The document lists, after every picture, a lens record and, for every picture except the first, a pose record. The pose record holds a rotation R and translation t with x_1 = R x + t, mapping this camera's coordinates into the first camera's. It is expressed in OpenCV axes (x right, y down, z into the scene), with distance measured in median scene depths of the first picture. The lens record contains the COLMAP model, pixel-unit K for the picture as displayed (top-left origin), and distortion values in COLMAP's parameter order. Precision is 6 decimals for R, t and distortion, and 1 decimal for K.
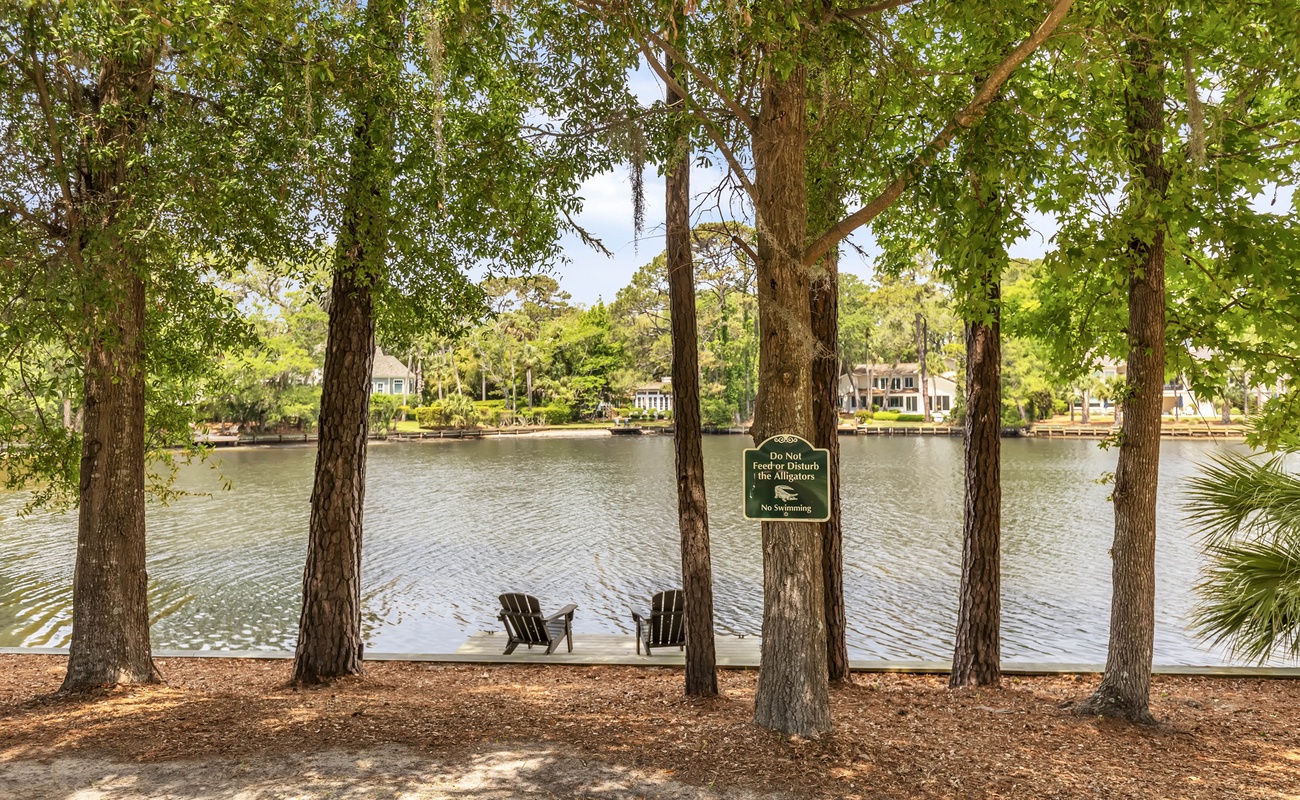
lens RADIAL K [[991.0, 0, 650.0], [0, 991.0, 400.0], [0, 0, 1]] dist [0.008335, -0.000027]
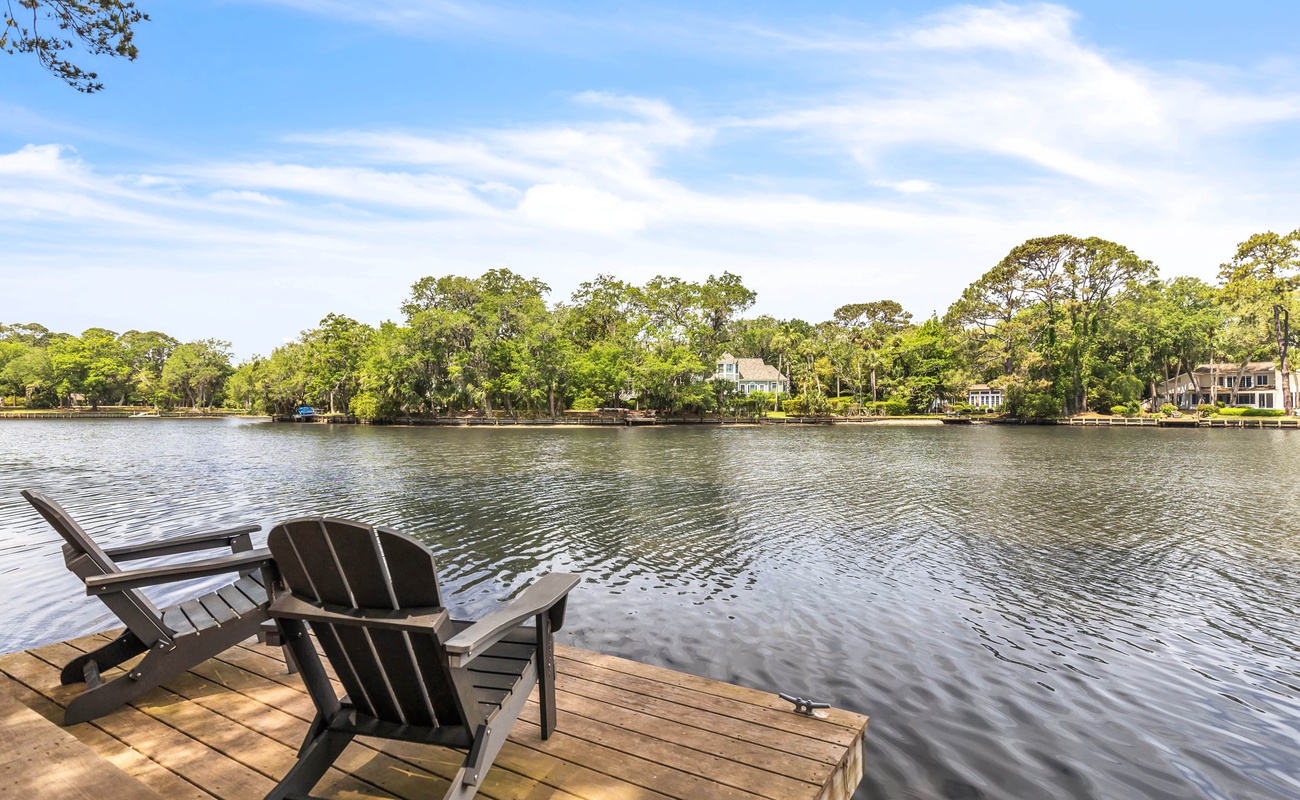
lens RADIAL K [[652.4, 0, 667.6], [0, 652.4, 412.9], [0, 0, 1]] dist [0.001876, -0.000623]
pose [[0.890324, 0.005072, -0.455300, 0.023990], [-0.006224, 0.999980, -0.001031, 0.024003], [0.455285, 0.003752, 0.890338, 0.135060]]
